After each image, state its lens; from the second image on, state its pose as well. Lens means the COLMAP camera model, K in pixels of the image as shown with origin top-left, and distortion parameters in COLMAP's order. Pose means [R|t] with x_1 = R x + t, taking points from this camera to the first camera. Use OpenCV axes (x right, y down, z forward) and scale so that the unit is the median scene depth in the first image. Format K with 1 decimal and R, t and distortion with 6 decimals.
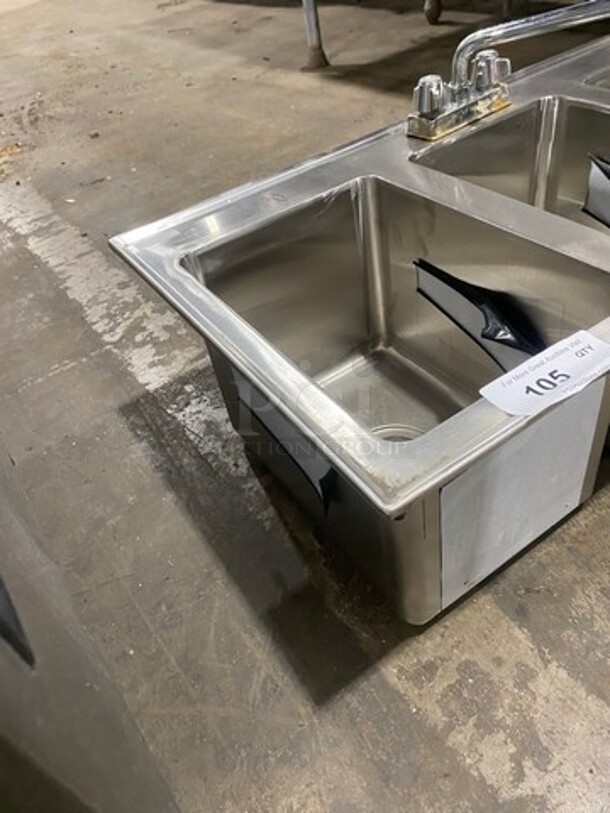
lens RADIAL K [[610.8, 0, 305.0], [0, 610.8, 406.5], [0, 0, 1]] dist [0.004213, -0.004301]
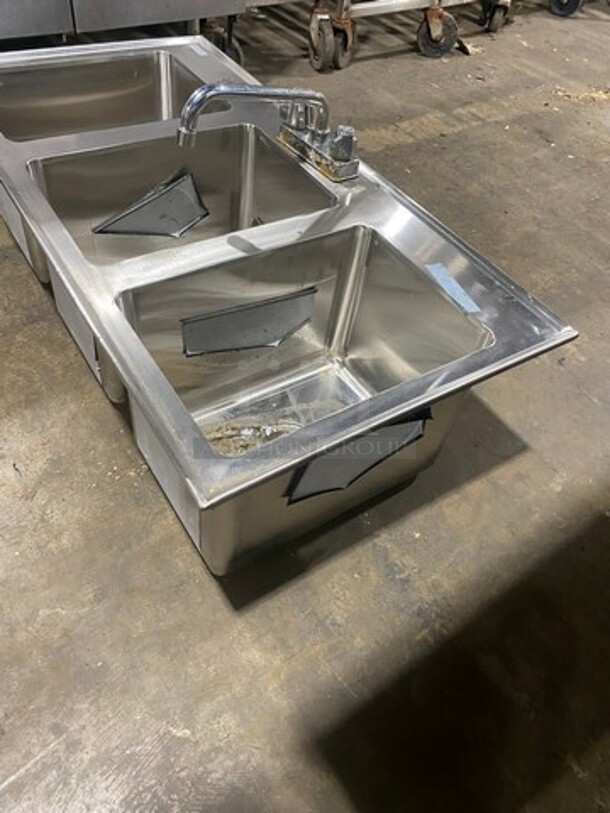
lens RADIAL K [[610.8, 0, 305.0], [0, 610.8, 406.5], [0, 0, 1]] dist [0.004213, -0.004301]
pose [[-0.016264, 0.837787, -0.545754, 1.295583], [-0.758578, 0.345248, 0.552597, -0.939376], [0.651379, 0.422985, 0.629912, 0.457194]]
